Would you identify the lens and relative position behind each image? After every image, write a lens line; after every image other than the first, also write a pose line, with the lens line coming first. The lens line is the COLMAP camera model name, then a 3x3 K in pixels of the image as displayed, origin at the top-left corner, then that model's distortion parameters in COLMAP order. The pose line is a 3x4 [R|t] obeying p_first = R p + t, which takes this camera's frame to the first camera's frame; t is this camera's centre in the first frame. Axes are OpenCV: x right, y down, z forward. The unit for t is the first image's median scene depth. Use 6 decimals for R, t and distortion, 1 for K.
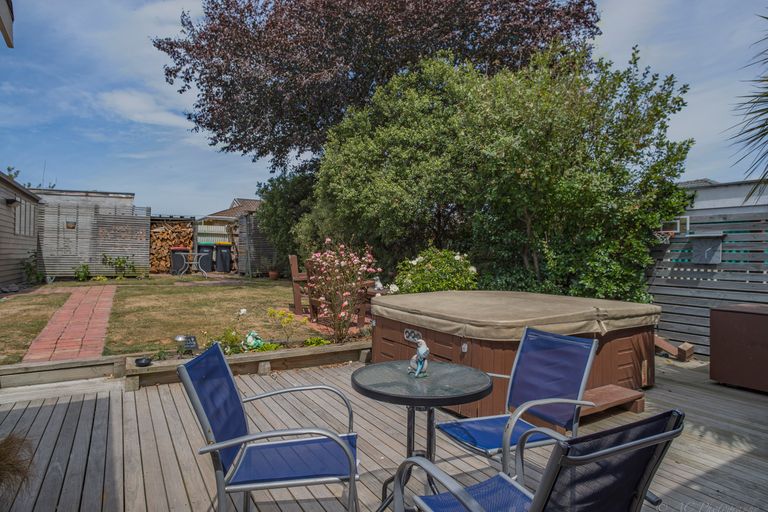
lens RADIAL K [[442.2, 0, 382.3], [0, 442.2, 256.7], [0, 0, 1]] dist [-0.005851, 0.007858]
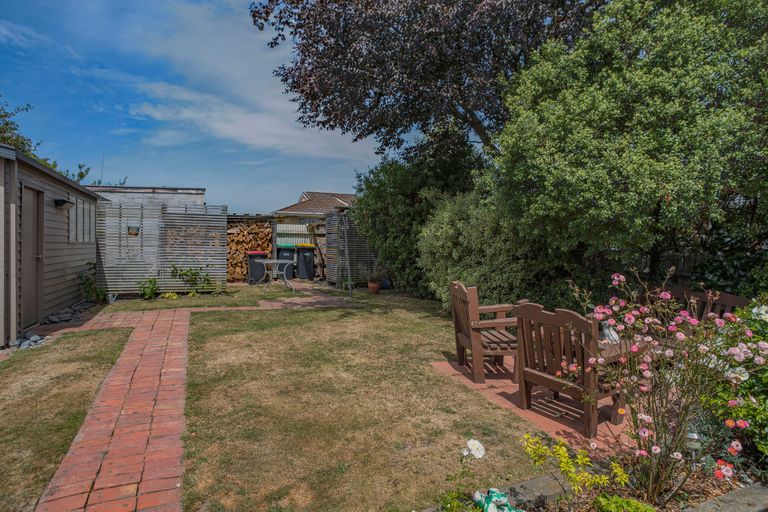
lens RADIAL K [[442.2, 0, 384.9], [0, 442.2, 252.5], [0, 0, 1]] dist [-0.005851, 0.007858]
pose [[0.993469, -0.006518, -0.113917, -0.135967], [0.007954, 0.999895, 0.012151, -0.030714], [0.113826, -0.012978, 0.993416, 0.213296]]
